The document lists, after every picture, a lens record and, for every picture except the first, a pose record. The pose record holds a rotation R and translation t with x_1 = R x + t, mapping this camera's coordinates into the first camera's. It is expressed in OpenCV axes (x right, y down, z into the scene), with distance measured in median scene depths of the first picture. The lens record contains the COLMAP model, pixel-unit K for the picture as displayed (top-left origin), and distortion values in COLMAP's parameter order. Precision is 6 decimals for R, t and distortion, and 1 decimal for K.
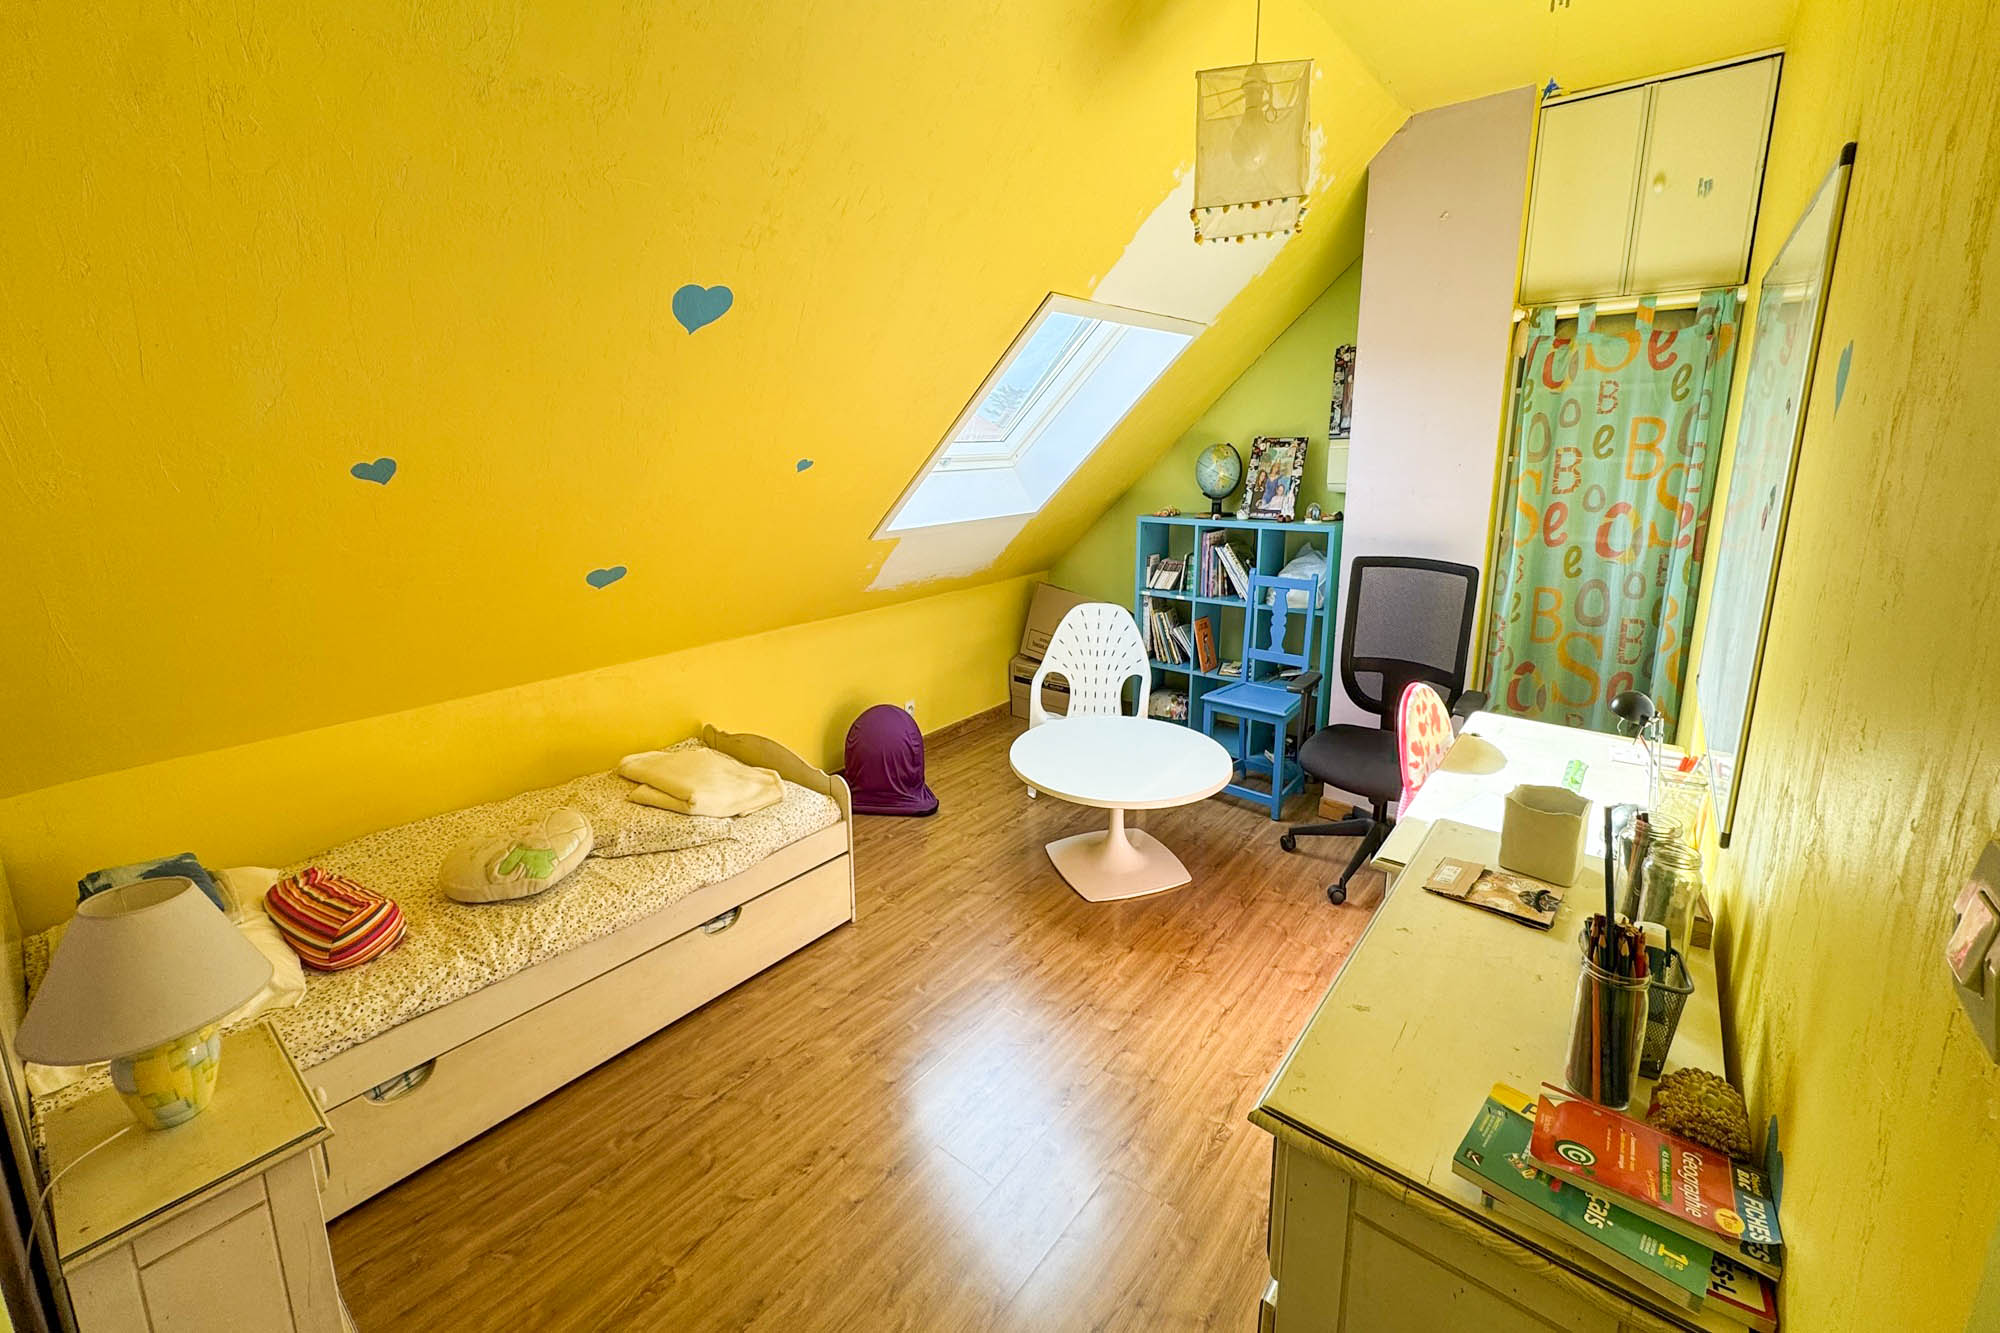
lens RADIAL K [[794.5, 0, 1004.9], [0, 794.5, 592.6], [0, 0, 1]] dist [-0.000231, -0.000174]
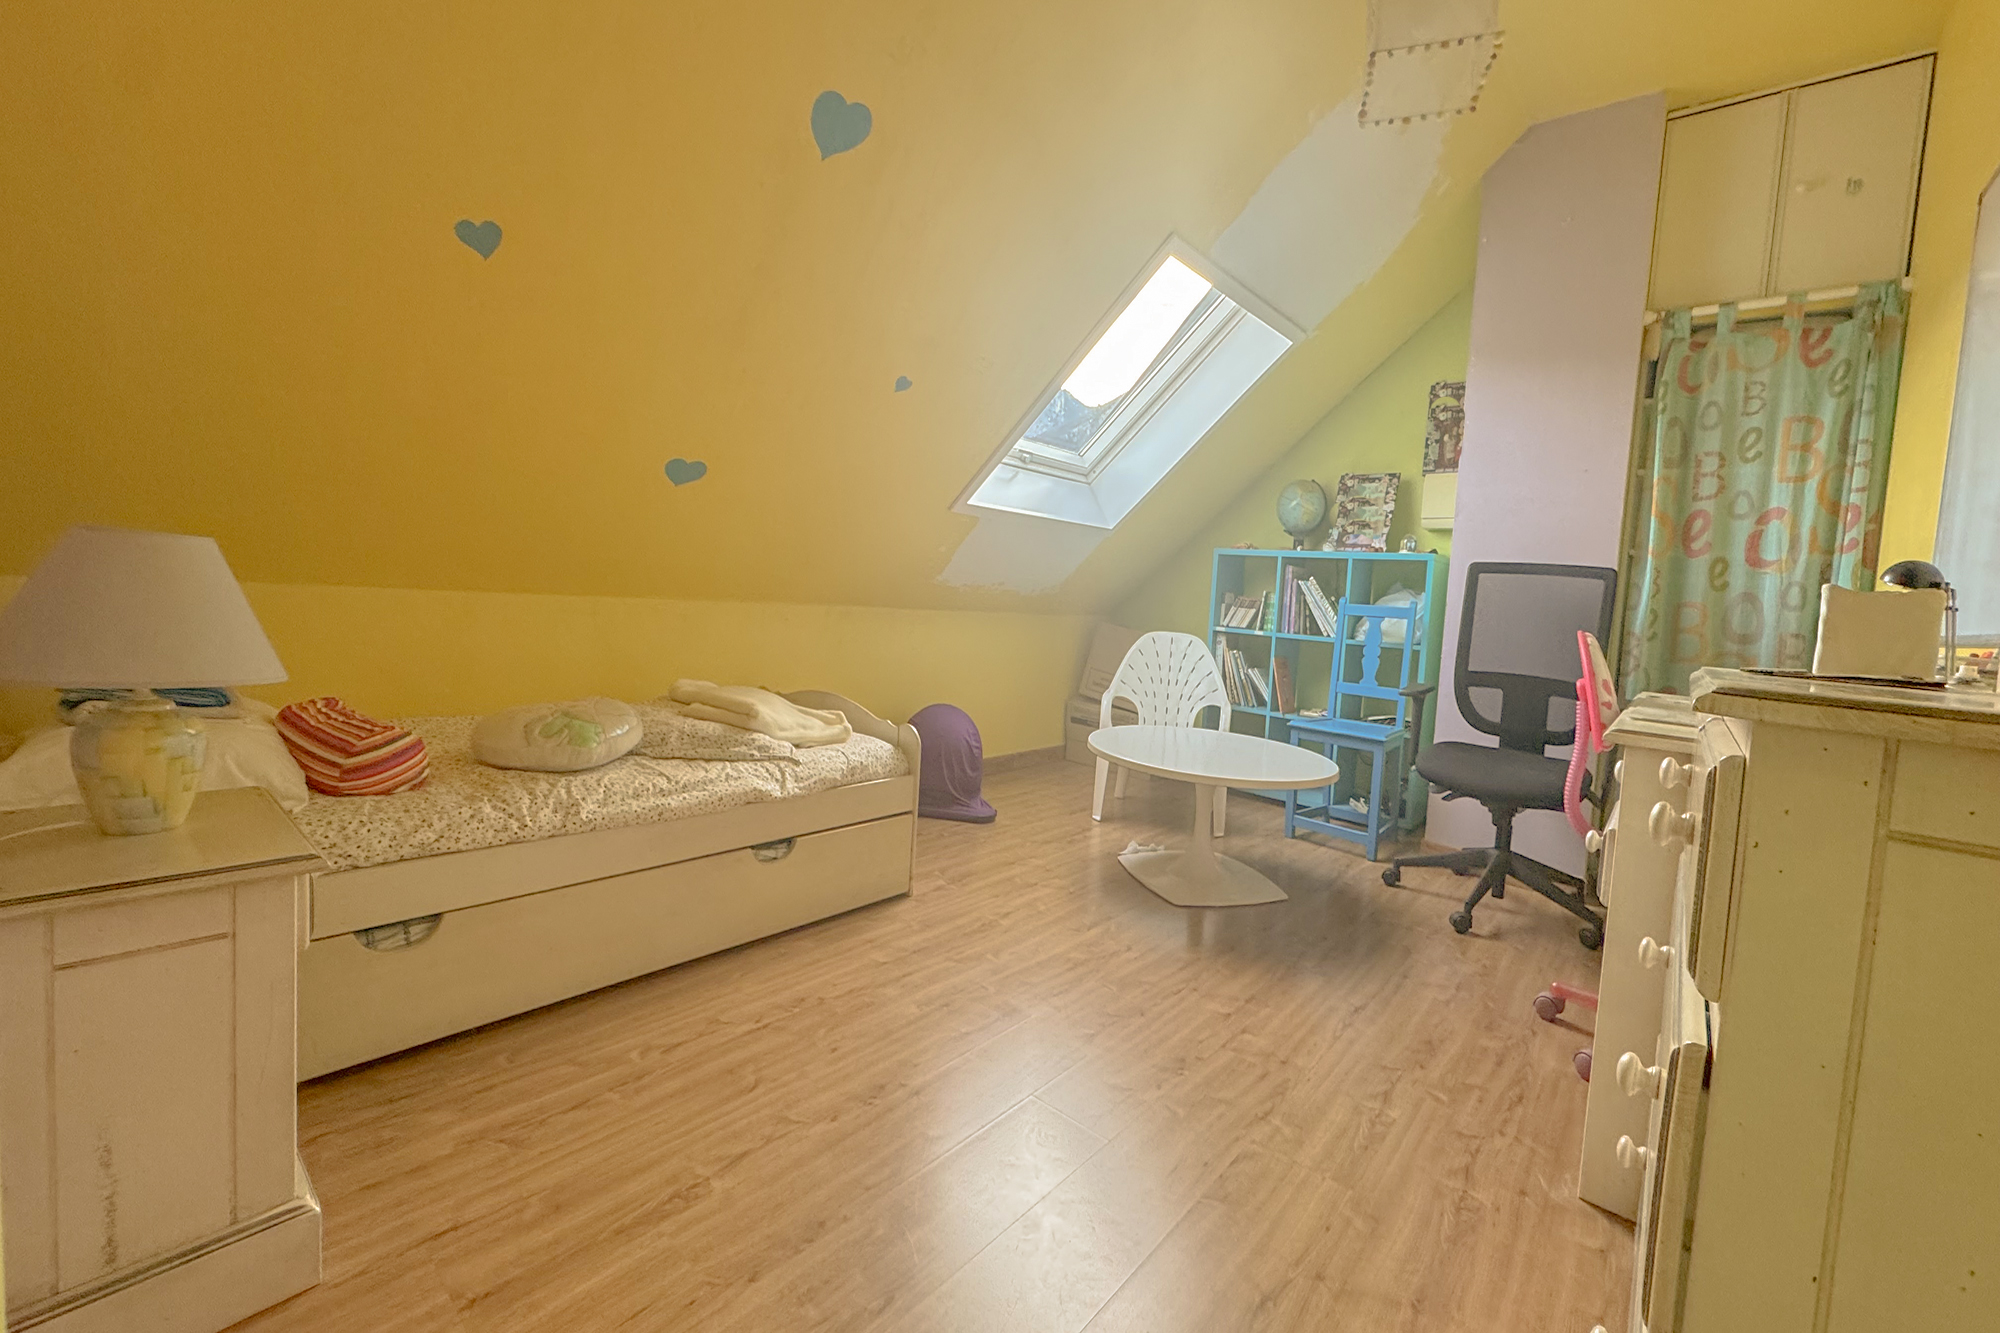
lens RADIAL K [[793.7, 0, 1000.5], [0, 793.7, 646.5], [0, 0, 1]] dist [-0.001624, -0.000113]
pose [[0.997297, 0.067889, -0.028109, -0.082289], [-0.070721, 0.990671, -0.116491, 0.226033], [0.019938, 0.118164, 0.992794, 0.097585]]
